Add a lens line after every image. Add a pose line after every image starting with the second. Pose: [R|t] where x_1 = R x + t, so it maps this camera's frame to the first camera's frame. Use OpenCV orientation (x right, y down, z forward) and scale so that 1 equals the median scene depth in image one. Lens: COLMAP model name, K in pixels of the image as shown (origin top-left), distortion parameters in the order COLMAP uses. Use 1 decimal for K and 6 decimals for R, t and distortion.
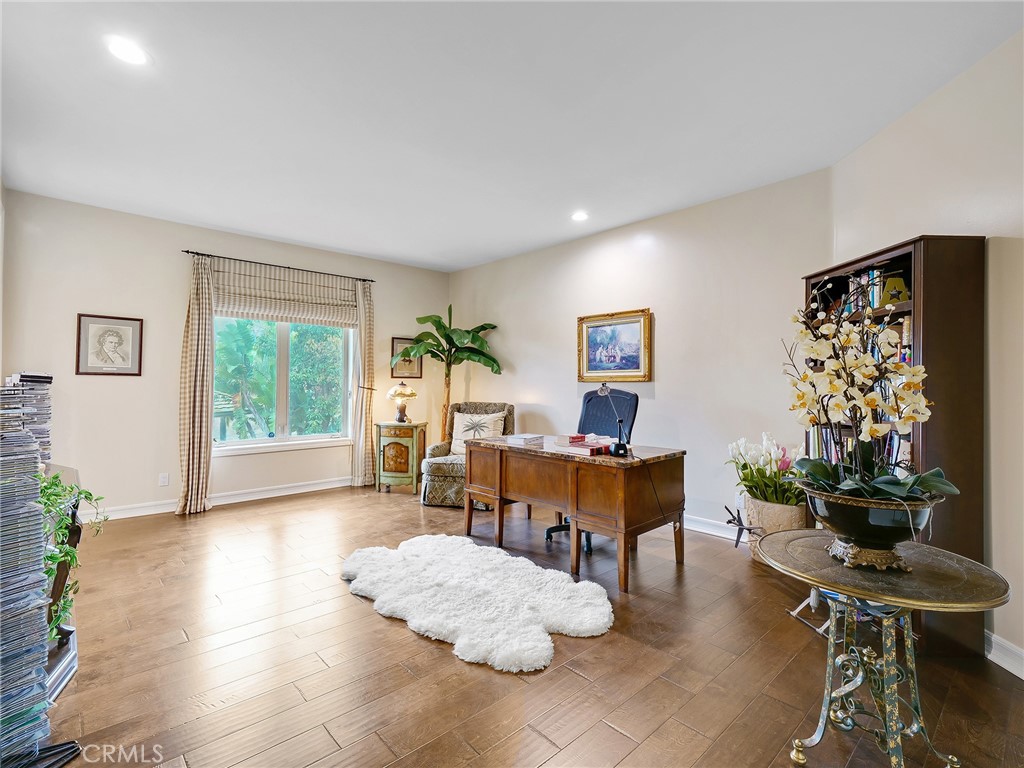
lens RADIAL K [[474.1, 0, 512.0], [0, 474.1, 384.0], [0, 0, 1]] dist [-0.000952, -0.000183]
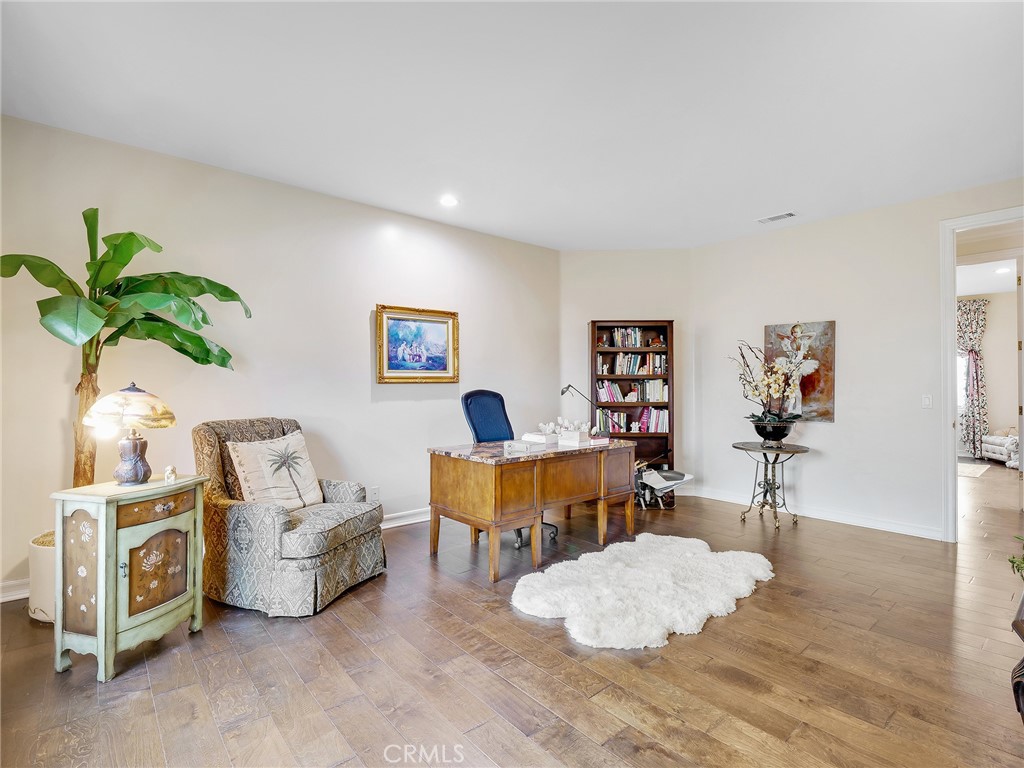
lens RADIAL K [[507.2, 0, 509.6], [0, 507.2, 377.5], [0, 0, 1]] dist [-0.002928, -0.000951]
pose [[0.057045, 0.008949, 0.998331, -0.752892], [0.000837, 0.999959, -0.009011, -0.006493], [-0.998371, 0.001349, 0.057035, 0.759462]]
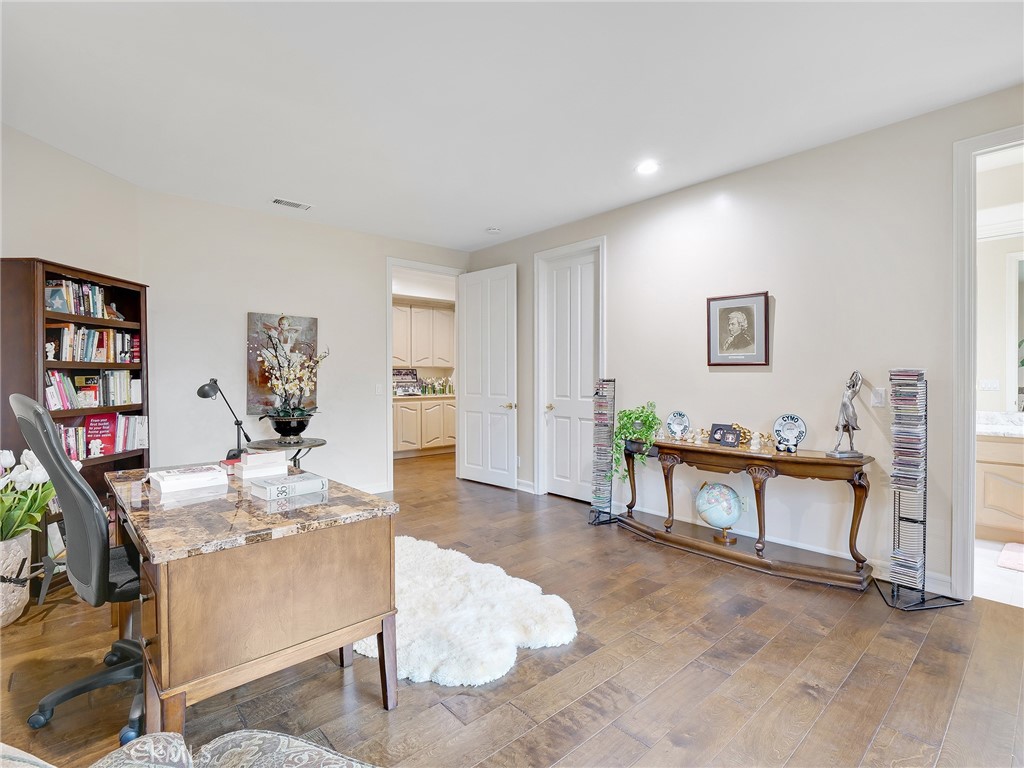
lens RADIAL K [[507.2, 0, 509.6], [0, 507.2, 377.5], [0, 0, 1]] dist [-0.002928, -0.000951]
pose [[-0.999341, -0.000825, 0.036294, -0.192101], [-0.000712, 0.999995, 0.003130, -0.004535], [-0.036296, 0.003103, -0.999336, 1.220818]]
